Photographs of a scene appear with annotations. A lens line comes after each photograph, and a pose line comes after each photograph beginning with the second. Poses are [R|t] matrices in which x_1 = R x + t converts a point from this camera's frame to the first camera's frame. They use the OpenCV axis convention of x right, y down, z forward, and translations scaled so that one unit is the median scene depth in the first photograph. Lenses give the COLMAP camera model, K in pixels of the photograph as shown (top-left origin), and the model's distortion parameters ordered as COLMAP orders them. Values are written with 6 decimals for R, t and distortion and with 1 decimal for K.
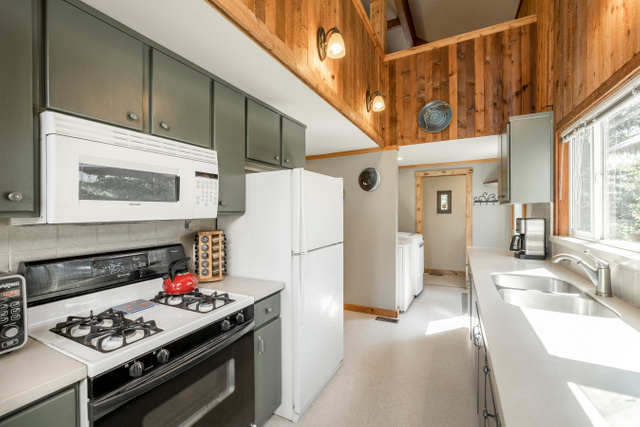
lens RADIAL K [[274.4, 0, 320.3], [0, 274.4, 223.9], [0, 0, 1]] dist [-0.001326, -0.000134]
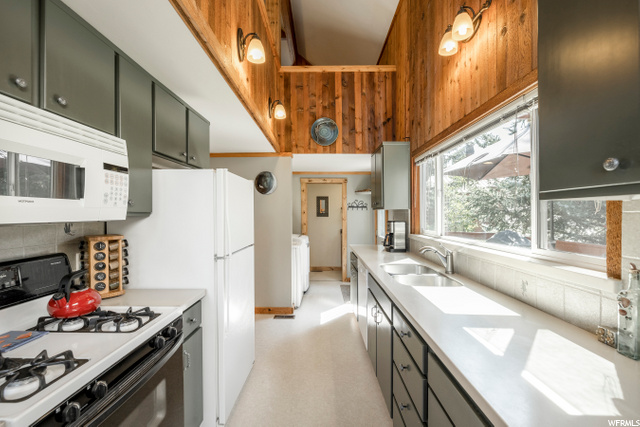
lens RADIAL K [[273.2, 0, 320.6], [0, 273.2, 225.0], [0, 0, 1]] dist [-0.000784, -0.000071]
pose [[0.895903, -0.004023, 0.444231, -0.142835], [0.006254, 0.999974, -0.003555, 0.000360], [-0.444206, 0.005963, 0.895905, -0.008554]]
